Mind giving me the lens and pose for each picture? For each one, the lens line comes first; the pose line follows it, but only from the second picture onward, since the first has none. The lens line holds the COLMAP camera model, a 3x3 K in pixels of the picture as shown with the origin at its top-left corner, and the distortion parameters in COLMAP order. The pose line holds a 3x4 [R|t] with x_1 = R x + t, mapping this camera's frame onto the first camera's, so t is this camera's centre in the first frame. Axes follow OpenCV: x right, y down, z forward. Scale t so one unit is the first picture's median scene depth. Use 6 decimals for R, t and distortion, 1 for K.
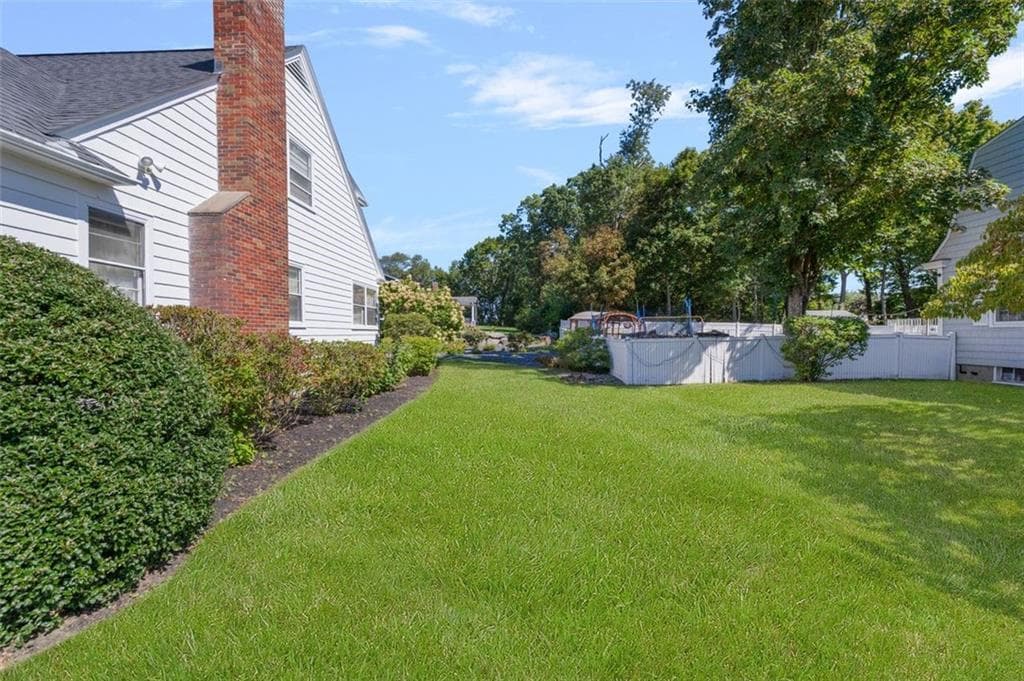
lens RADIAL K [[444.6, 0, 510.0], [0, 444.6, 343.8], [0, 0, 1]] dist [-0.000612, 0.000771]
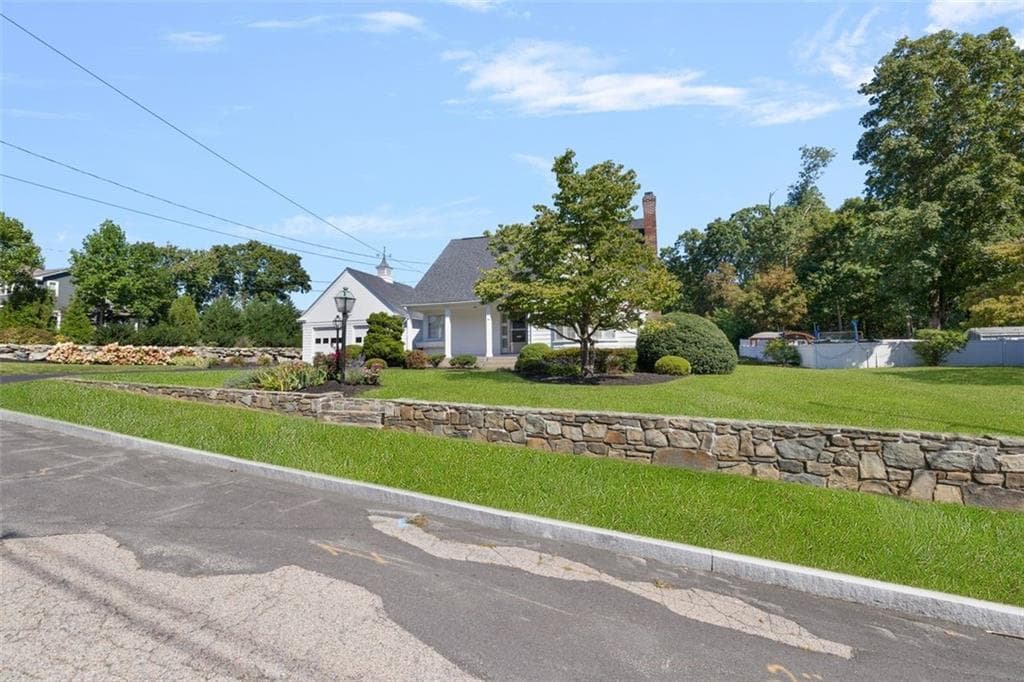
lens RADIAL K [[444.6, 0, 507.0], [0, 444.6, 344.1], [0, 0, 1]] dist [-0.000612, 0.000771]
pose [[0.954084, -0.019972, -0.298874, -0.151902], [0.002218, 0.998219, -0.059623, 0.035954], [0.299532, 0.056222, 0.952428, -0.435825]]
